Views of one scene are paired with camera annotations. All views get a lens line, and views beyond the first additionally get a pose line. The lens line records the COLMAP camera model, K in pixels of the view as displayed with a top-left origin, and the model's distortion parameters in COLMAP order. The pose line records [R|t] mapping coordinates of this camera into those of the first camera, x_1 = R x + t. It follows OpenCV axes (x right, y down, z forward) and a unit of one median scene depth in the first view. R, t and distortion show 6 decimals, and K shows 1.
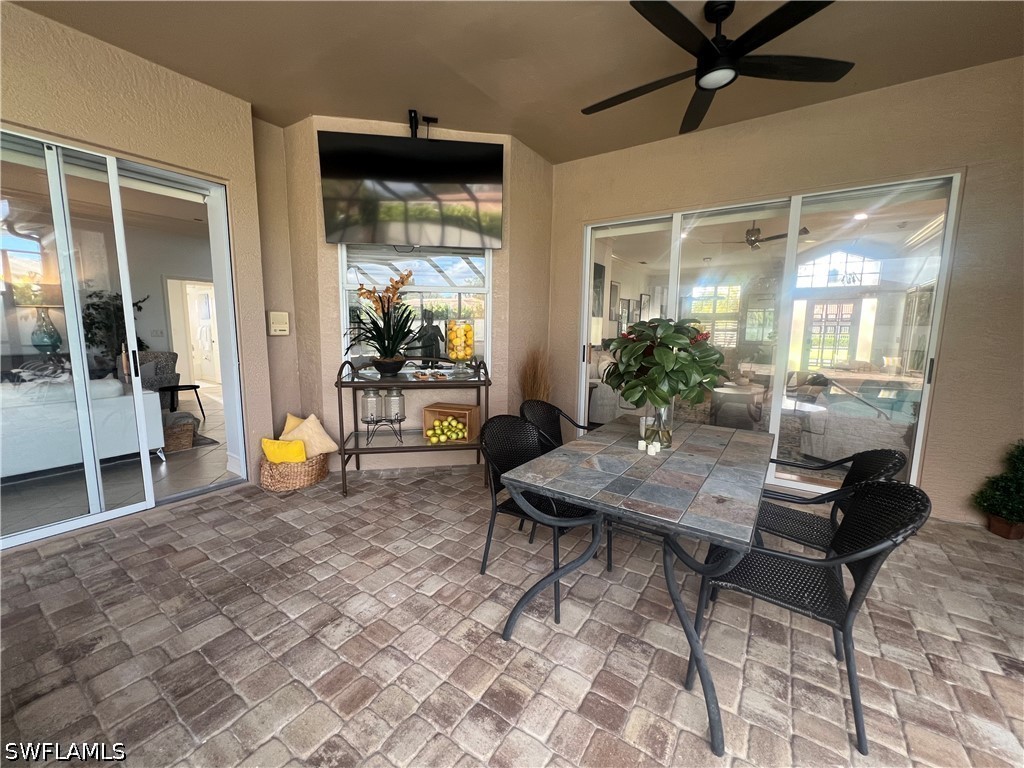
lens RADIAL K [[411.3, 0, 509.8], [0, 411.3, 381.8], [0, 0, 1]] dist [-0.001331, 0.000275]
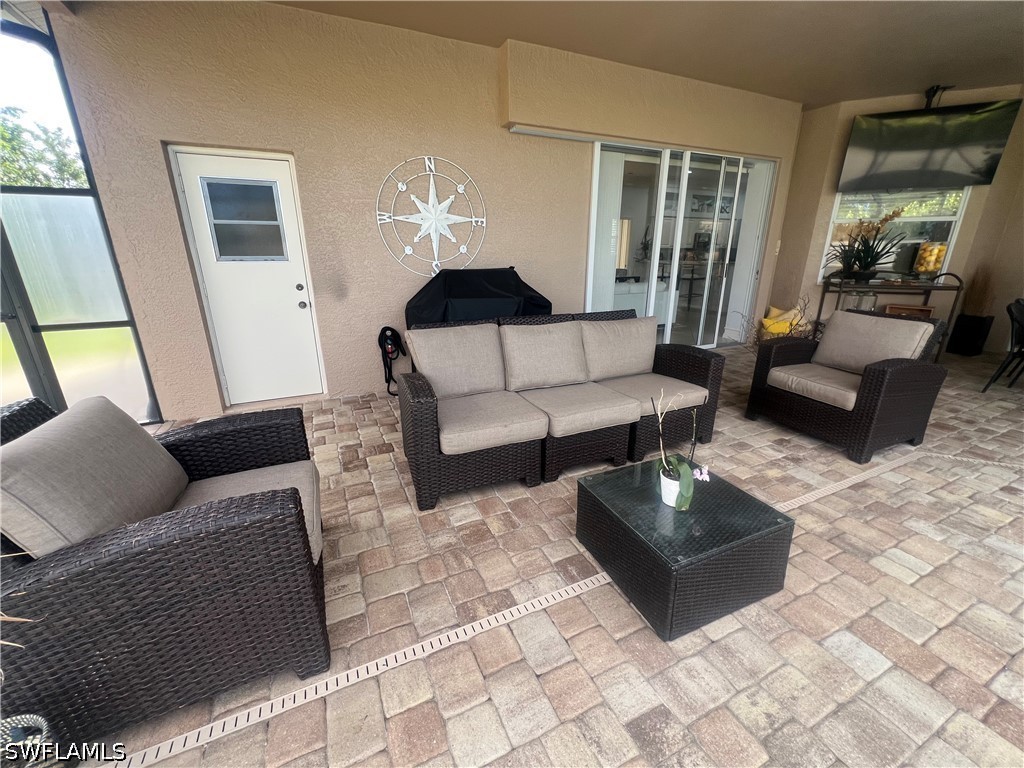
lens RADIAL K [[411.3, 0, 509.8], [0, 411.3, 381.8], [0, 0, 1]] dist [-0.001331, 0.000275]
pose [[0.857785, 0.140638, -0.494394, -0.582481], [-0.053661, 0.981087, 0.185982, 0.126044], [0.511199, -0.133003, 0.849109, -0.940869]]
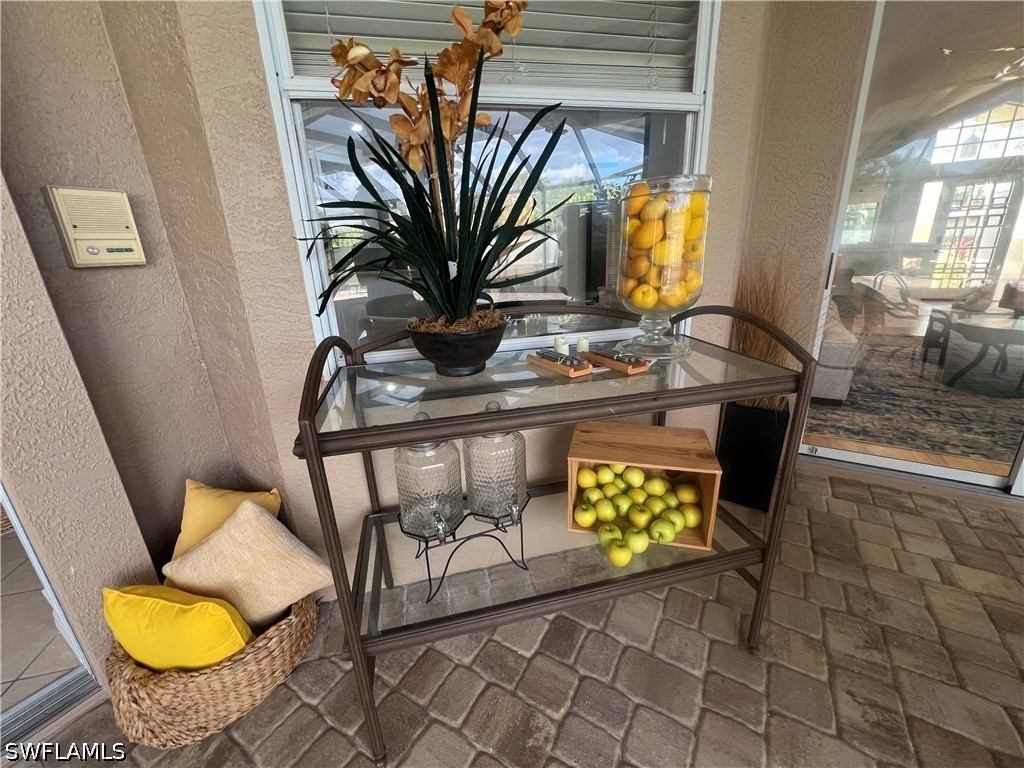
lens RADIAL K [[411.3, 0, 509.8], [0, 411.3, 381.8], [0, 0, 1]] dist [-0.001331, 0.000275]
pose [[0.997330, -0.066833, 0.029442, -0.255495], [0.060678, 0.982664, 0.175186, -0.059843], [-0.040639, -0.172931, 0.984095, 0.645544]]
